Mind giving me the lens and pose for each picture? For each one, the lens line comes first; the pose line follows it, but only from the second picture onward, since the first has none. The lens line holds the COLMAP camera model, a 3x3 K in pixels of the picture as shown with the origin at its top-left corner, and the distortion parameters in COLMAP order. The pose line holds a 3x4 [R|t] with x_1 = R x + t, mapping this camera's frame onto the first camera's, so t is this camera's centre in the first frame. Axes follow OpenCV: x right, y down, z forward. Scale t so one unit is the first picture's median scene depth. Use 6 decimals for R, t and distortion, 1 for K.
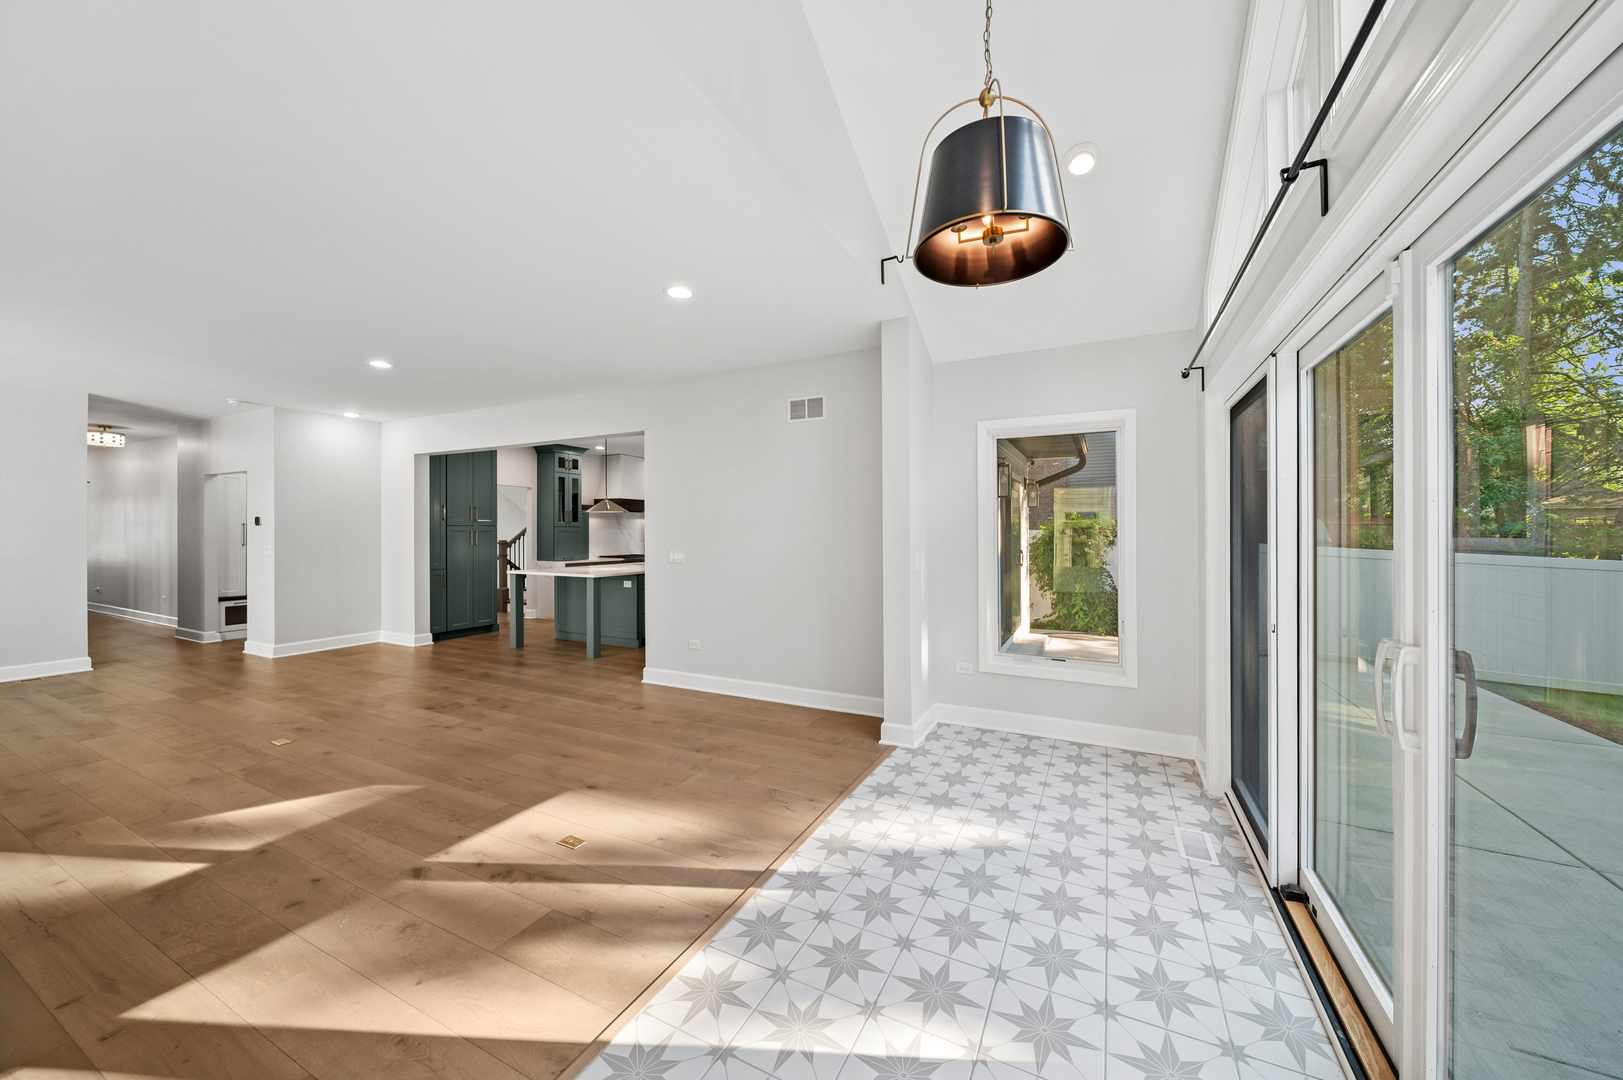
lens RADIAL K [[579.3, 0, 817.4], [0, 579.3, 532.7], [0, 0, 1]] dist [-0.002031, -0.000920]
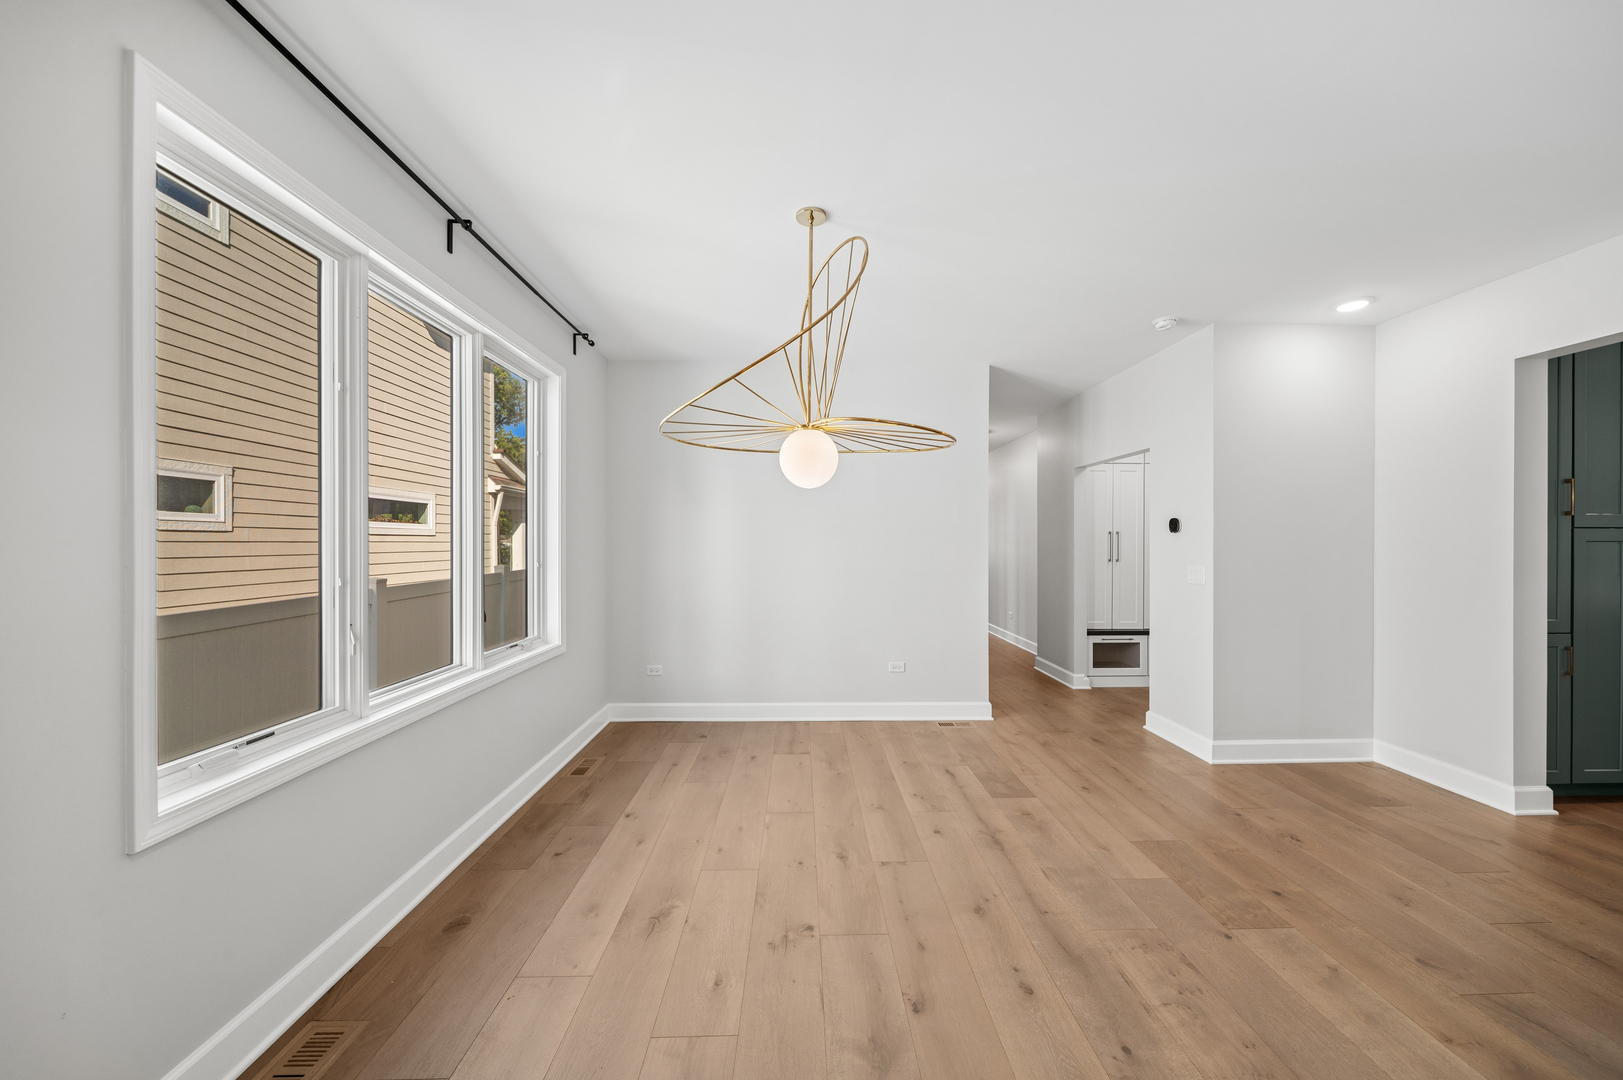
lens RADIAL K [[579.3, 0, 818.8], [0, 579.3, 542.6], [0, 0, 1]] dist [-0.002031, -0.000920]
pose [[0.474674, 0.000065, -0.880162, -0.563299], [-0.004524, 0.999987, -0.002366, 0.001934], [0.880150, 0.005105, 0.474668, 0.348029]]
